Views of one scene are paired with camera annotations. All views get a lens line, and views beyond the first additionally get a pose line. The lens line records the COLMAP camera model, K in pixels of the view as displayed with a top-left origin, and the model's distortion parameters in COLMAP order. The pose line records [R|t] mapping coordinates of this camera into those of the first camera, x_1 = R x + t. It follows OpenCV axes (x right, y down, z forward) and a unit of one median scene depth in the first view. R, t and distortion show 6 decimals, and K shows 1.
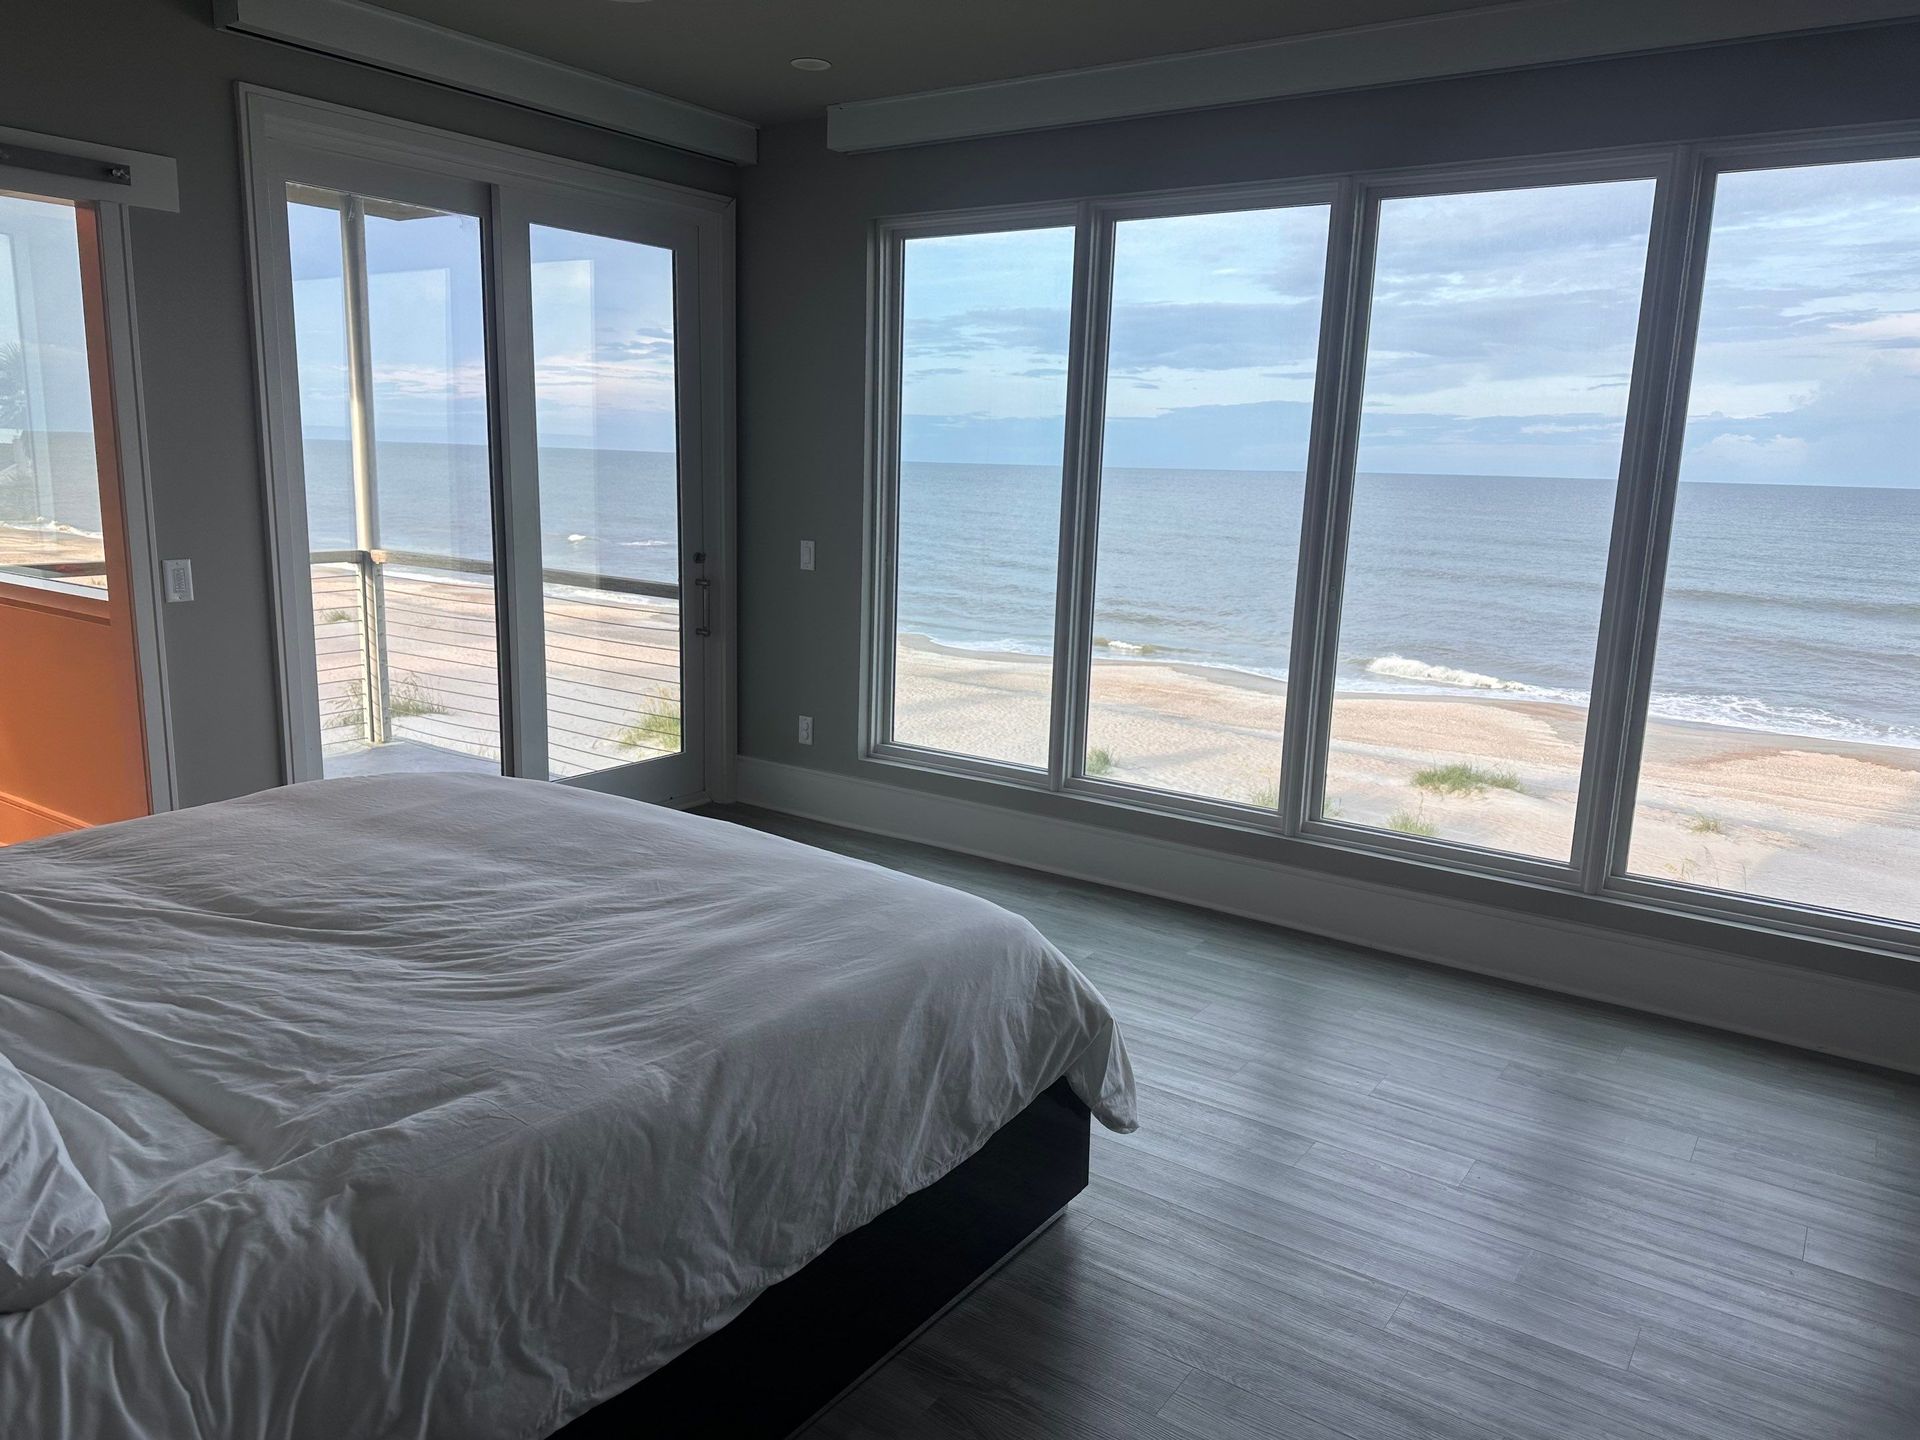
lens RADIAL K [[1378.3, 0, 967.0], [0, 1378.3, 732.8], [0, 0, 1]] dist [0.062593, -0.088368]
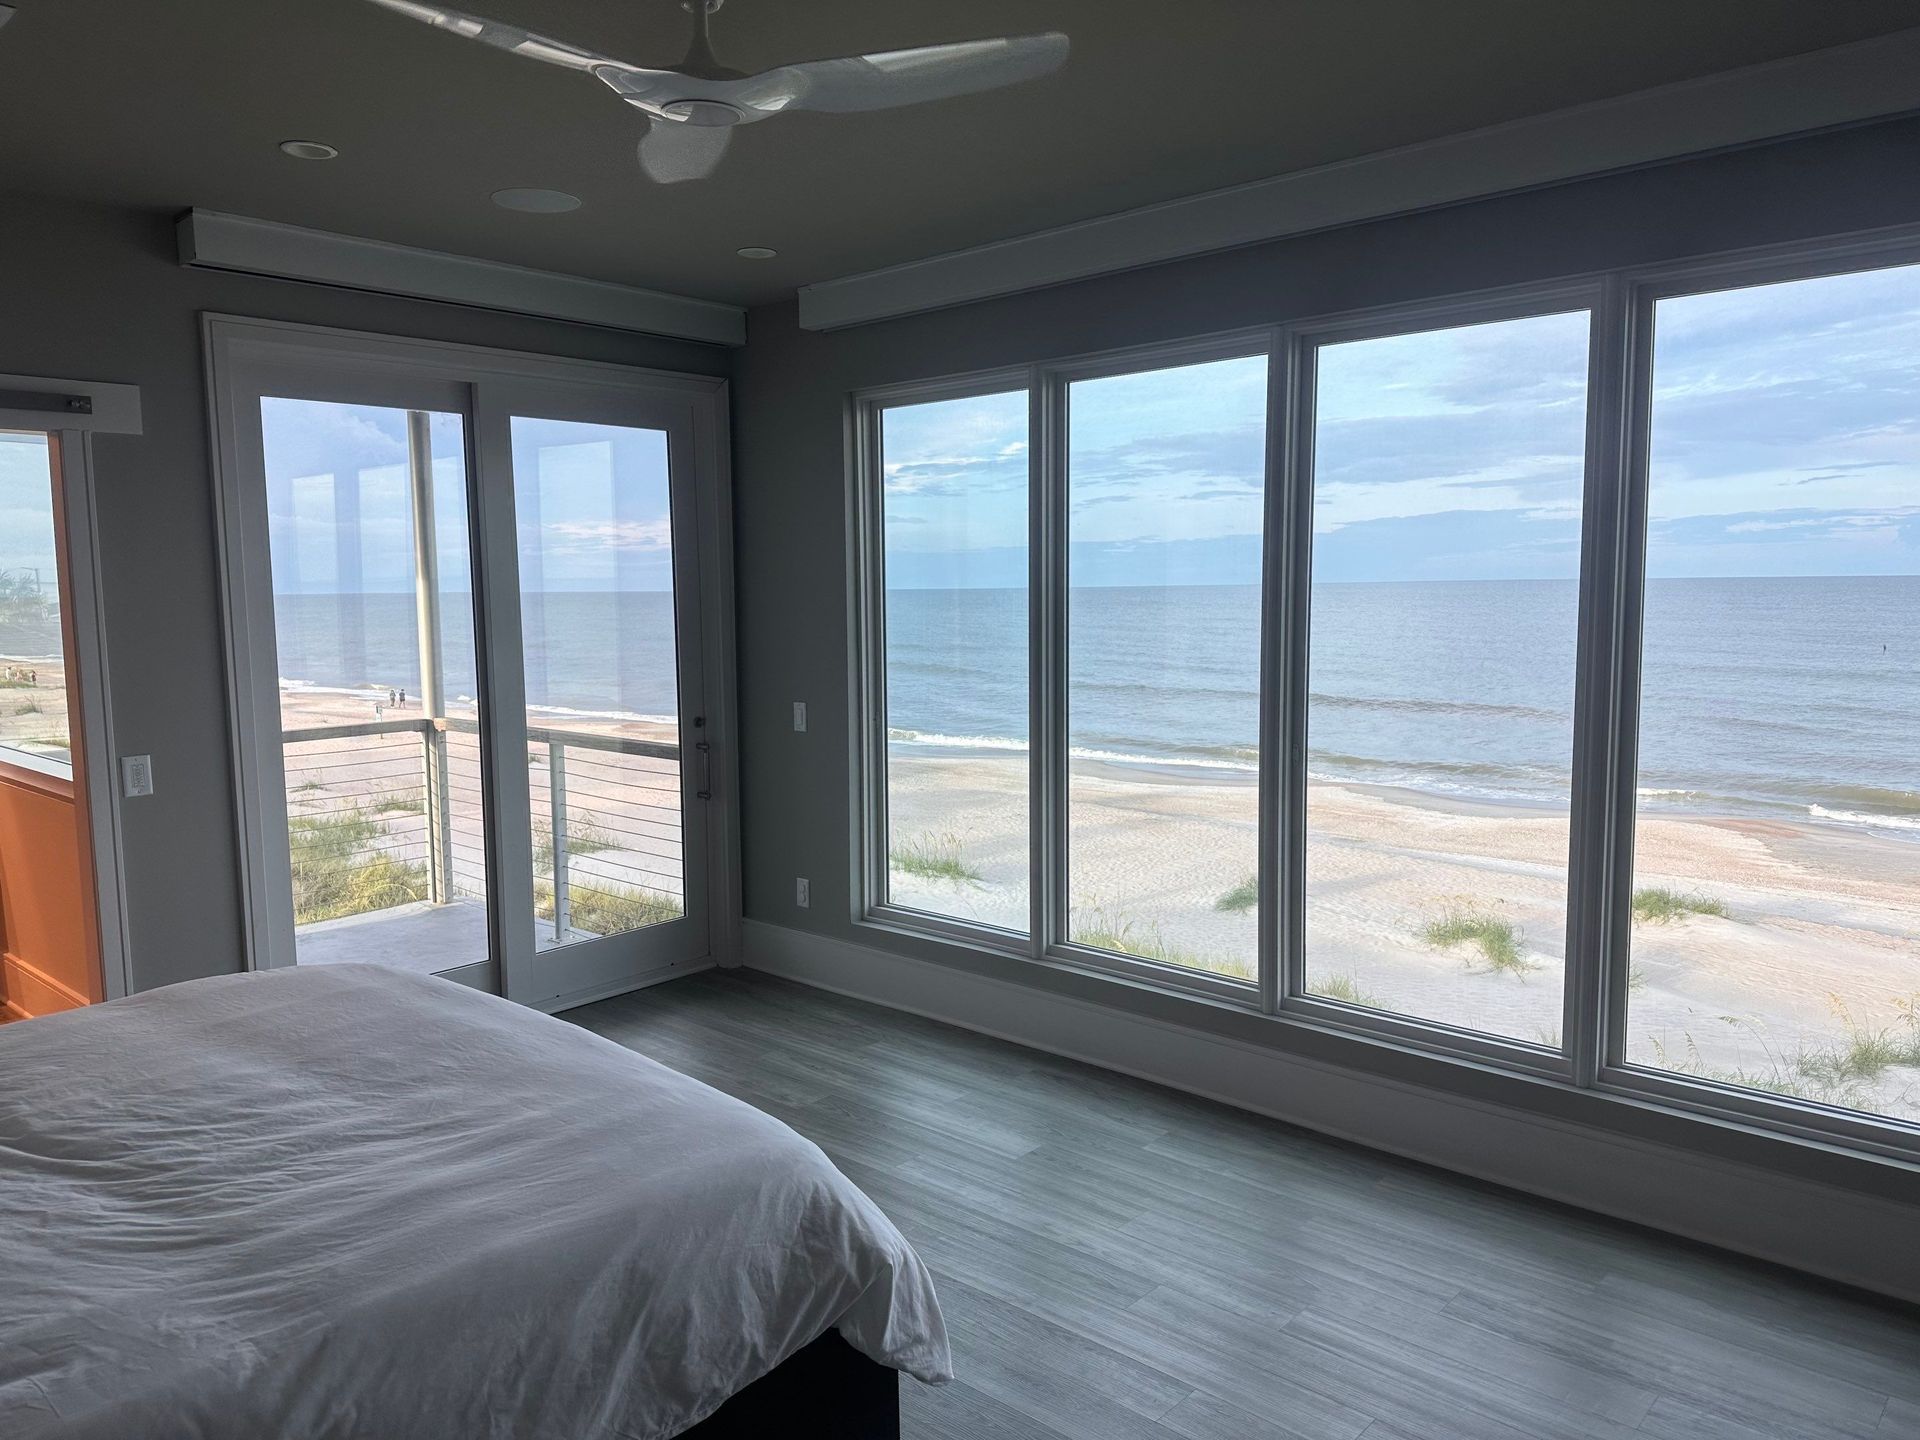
lens RADIAL K [[1378.3, 0, 956.6], [0, 1378.3, 718.2], [0, 0, 1]] dist [0.062593, -0.088368]
pose [[0.990462, -0.028952, -0.134710, 0.144902], [0.015368, 0.994787, -0.100812, -0.028999], [0.136927, 0.097780, 0.985743, 0.037110]]
